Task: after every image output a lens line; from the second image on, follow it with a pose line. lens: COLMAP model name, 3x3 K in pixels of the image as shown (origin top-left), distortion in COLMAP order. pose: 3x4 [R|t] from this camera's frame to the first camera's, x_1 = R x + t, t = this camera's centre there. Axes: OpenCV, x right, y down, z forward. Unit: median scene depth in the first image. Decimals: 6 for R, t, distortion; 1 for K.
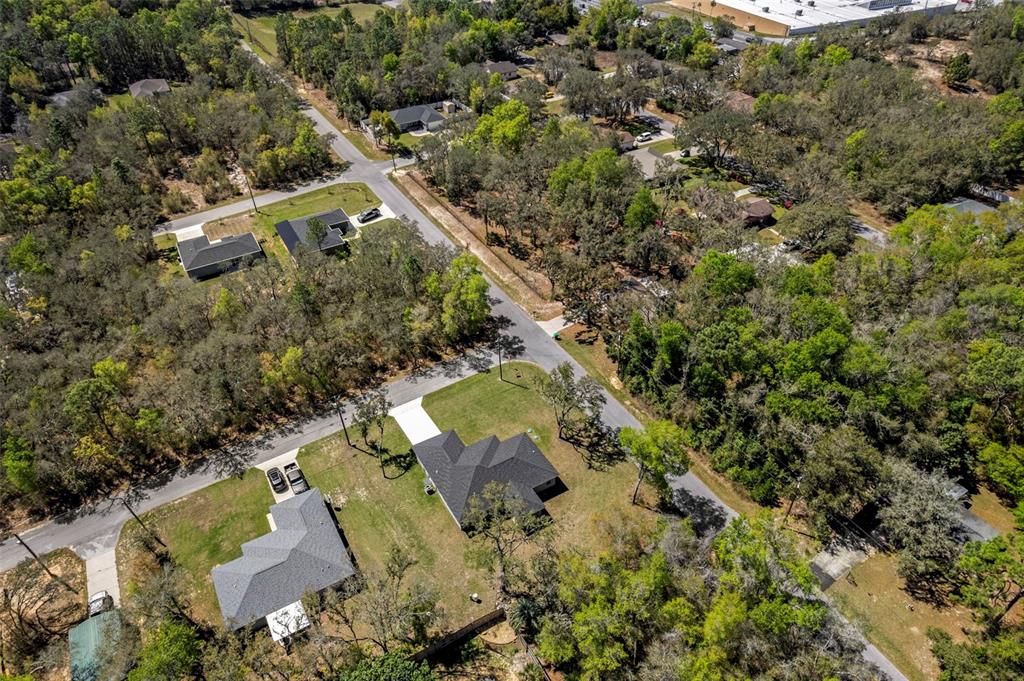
lens RADIAL K [[653.5, 0, 519.7], [0, 653.5, 340.7], [0, 0, 1]] dist [-0.083942, 0.069614]
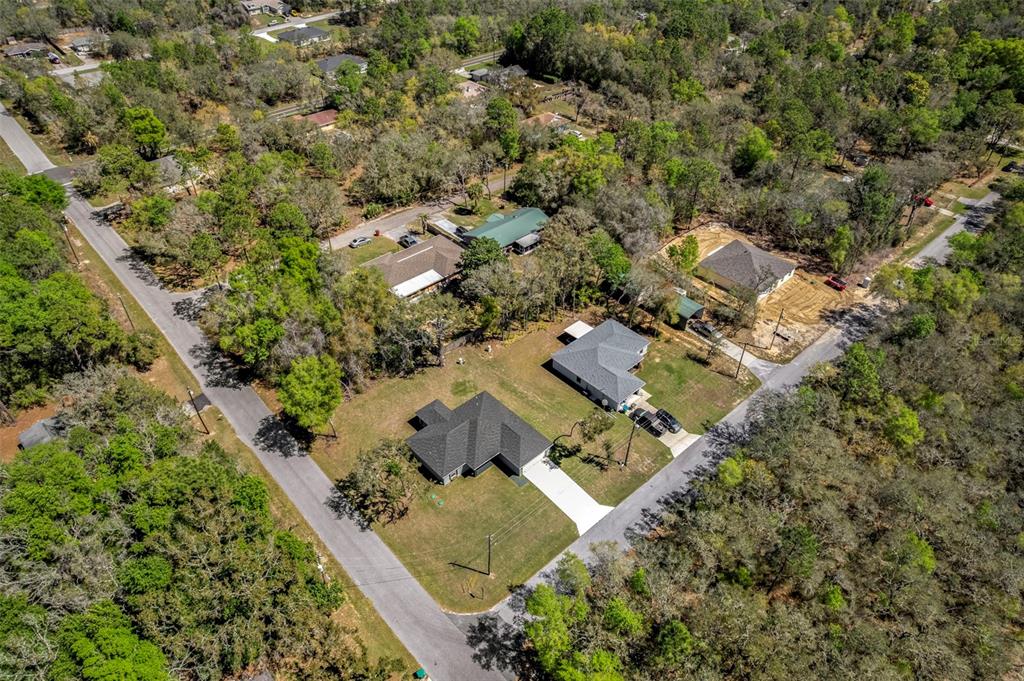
lens RADIAL K [[653.5, 0, 519.7], [0, 653.5, 340.7], [0, 0, 1]] dist [-0.083942, 0.069614]
pose [[-0.977427, 0.132269, -0.164747, 0.026946], [-0.133709, 0.216482, 0.967087, -0.796003], [0.163580, 0.967285, -0.193910, 0.985183]]
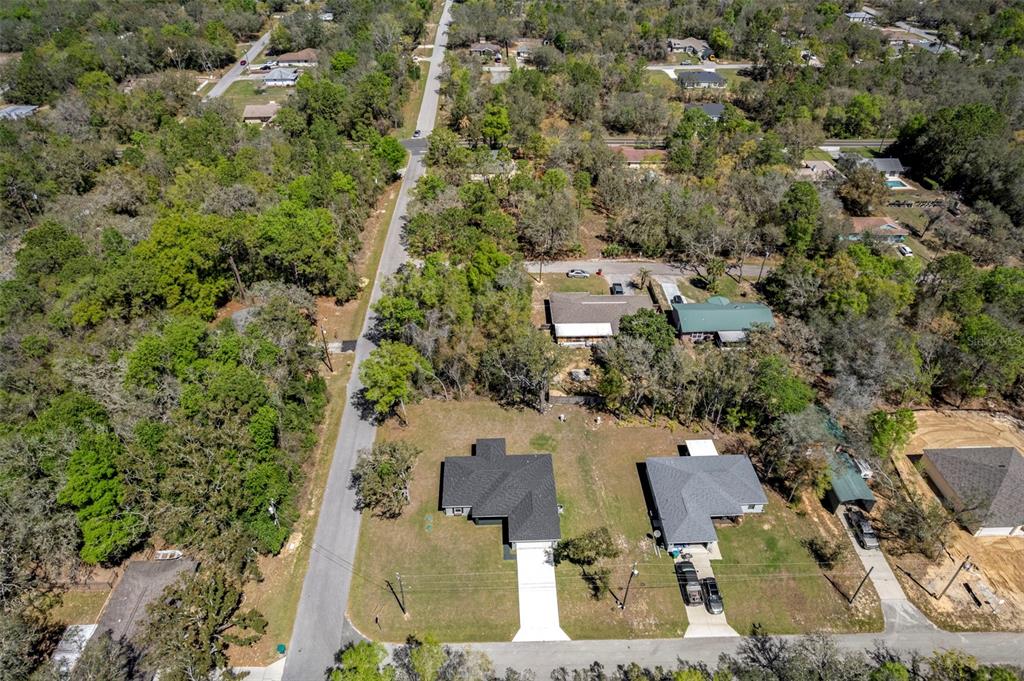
lens RADIAL K [[653.5, 0, 519.7], [0, 653.5, 340.7], [0, 0, 1]] dist [-0.083942, 0.069614]
pose [[-0.883079, -0.285789, 0.372151, -0.353800], [0.283222, 0.307699, 0.908354, -0.717907], [-0.374108, 0.907550, -0.190781, 0.900117]]
